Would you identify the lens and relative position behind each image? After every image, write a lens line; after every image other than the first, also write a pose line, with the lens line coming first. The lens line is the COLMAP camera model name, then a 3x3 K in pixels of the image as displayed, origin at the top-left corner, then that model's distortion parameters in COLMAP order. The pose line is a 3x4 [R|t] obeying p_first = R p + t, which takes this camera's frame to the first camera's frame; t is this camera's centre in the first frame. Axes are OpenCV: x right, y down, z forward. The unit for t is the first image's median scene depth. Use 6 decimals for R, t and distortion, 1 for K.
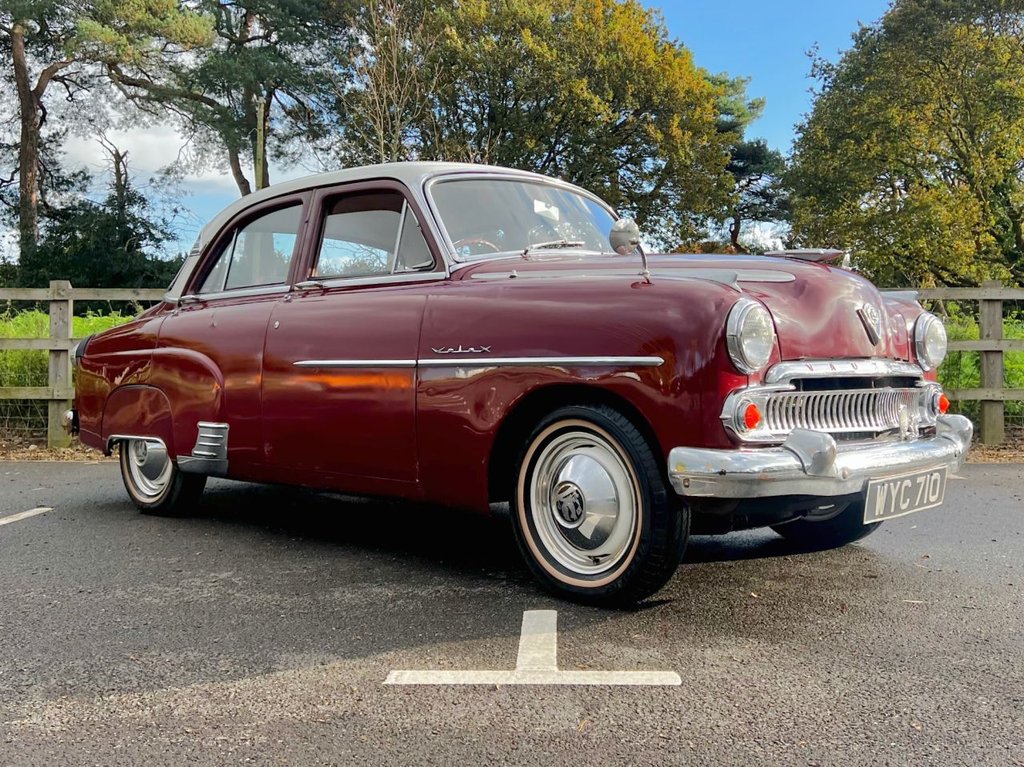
lens RADIAL K [[1014.2, 0, 559.7], [0, 1014.2, 300.0], [0, 0, 1]] dist [0.088813, -0.175256]
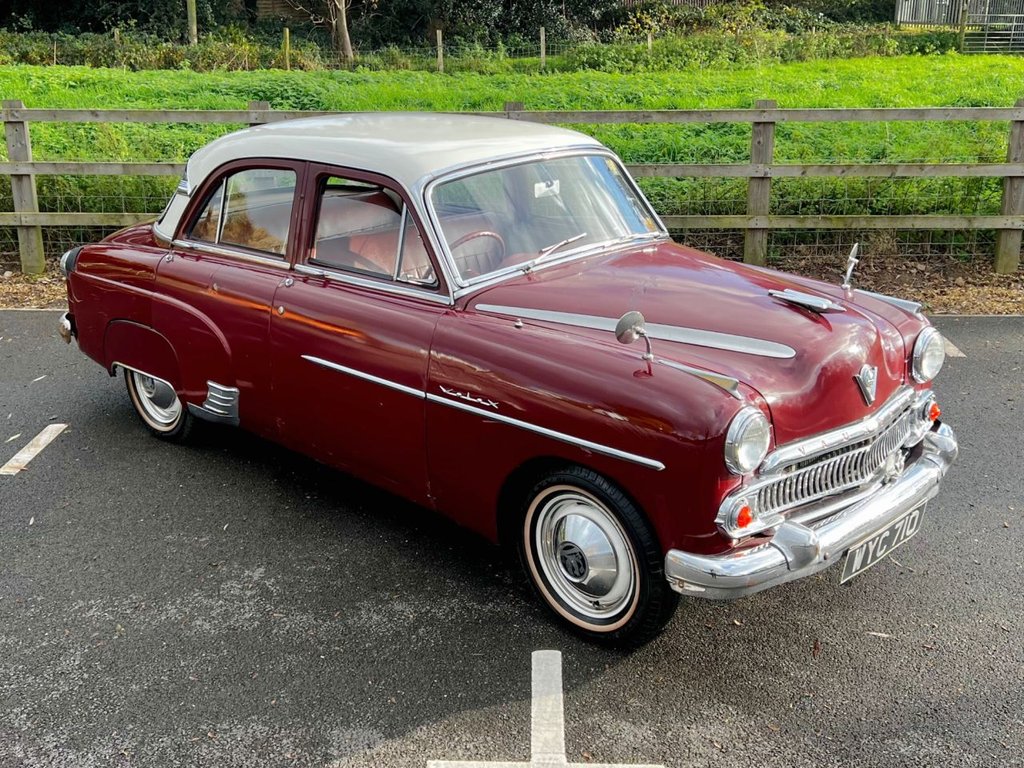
lens RADIAL K [[1131.9, 0, 509.0], [0, 1131.9, 302.2], [0, 0, 1]] dist [0.126773, -0.297523]
pose [[0.999685, 0.005293, -0.024526, -0.011128], [0.002422, 0.952578, 0.304286, -0.159164], [0.024973, -0.304250, 0.952265, -0.032756]]
